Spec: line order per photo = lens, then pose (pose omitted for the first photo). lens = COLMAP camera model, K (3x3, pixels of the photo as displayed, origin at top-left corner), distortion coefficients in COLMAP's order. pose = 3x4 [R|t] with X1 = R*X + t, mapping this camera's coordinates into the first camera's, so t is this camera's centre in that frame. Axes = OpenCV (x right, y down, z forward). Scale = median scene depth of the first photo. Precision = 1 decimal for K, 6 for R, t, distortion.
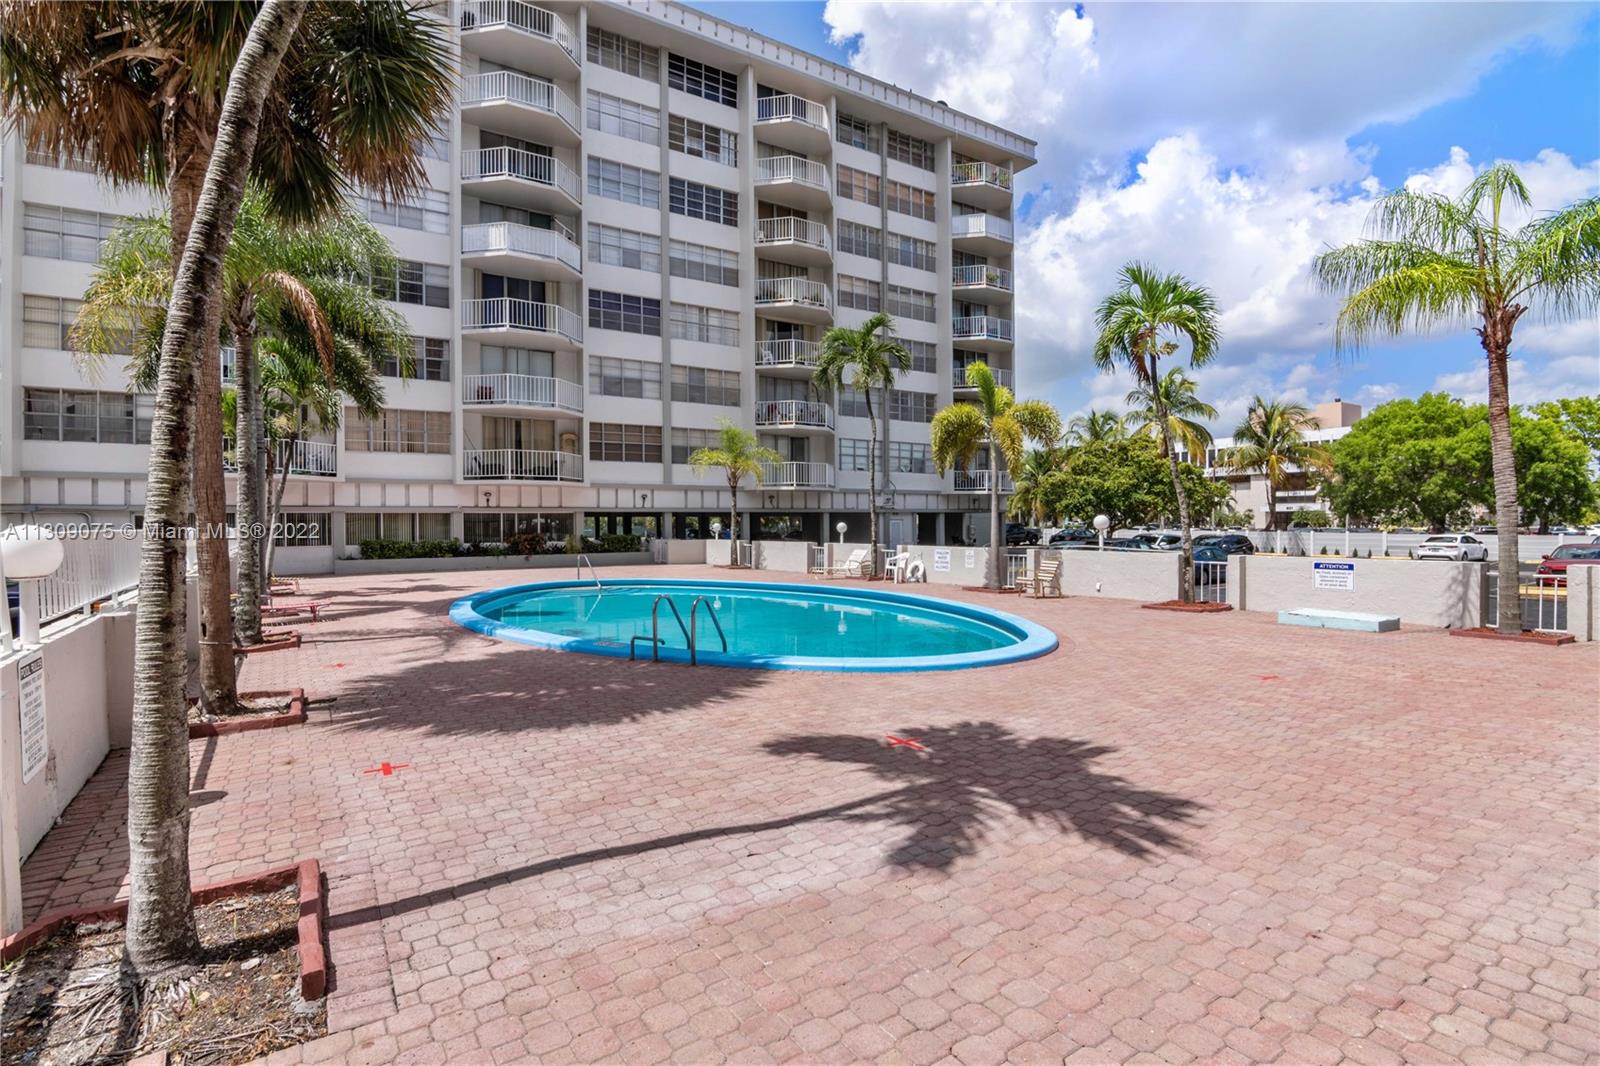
lens RADIAL K [[789.3, 0, 802.4], [0, 789.3, 524.2], [0, 0, 1]] dist [-0.001223, -0.012800]
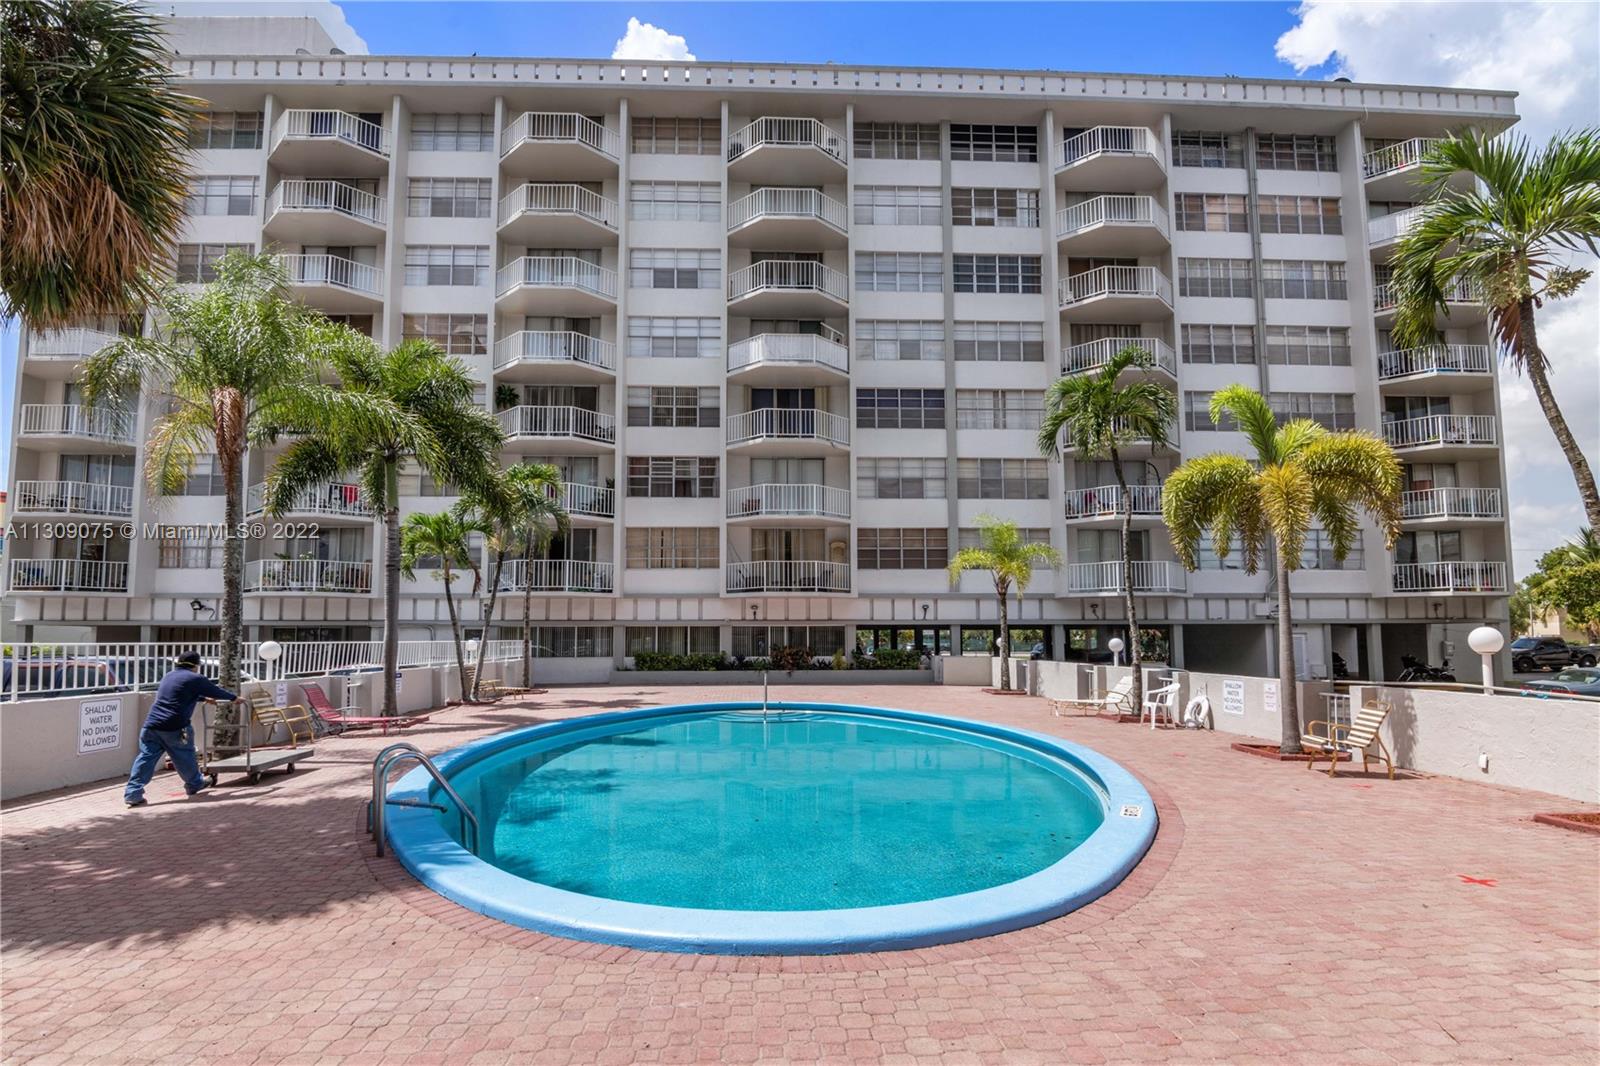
lens RADIAL K [[791.8, 0, 797.5], [0, 791.8, 574.0], [0, 0, 1]] dist [-0.001538, -0.014574]
pose [[0.850983, -0.035898, -0.523966, 0.144610], [-0.004787, 0.997090, -0.076088, -0.003690], [0.525172, 0.067258, 0.848334, 0.159520]]
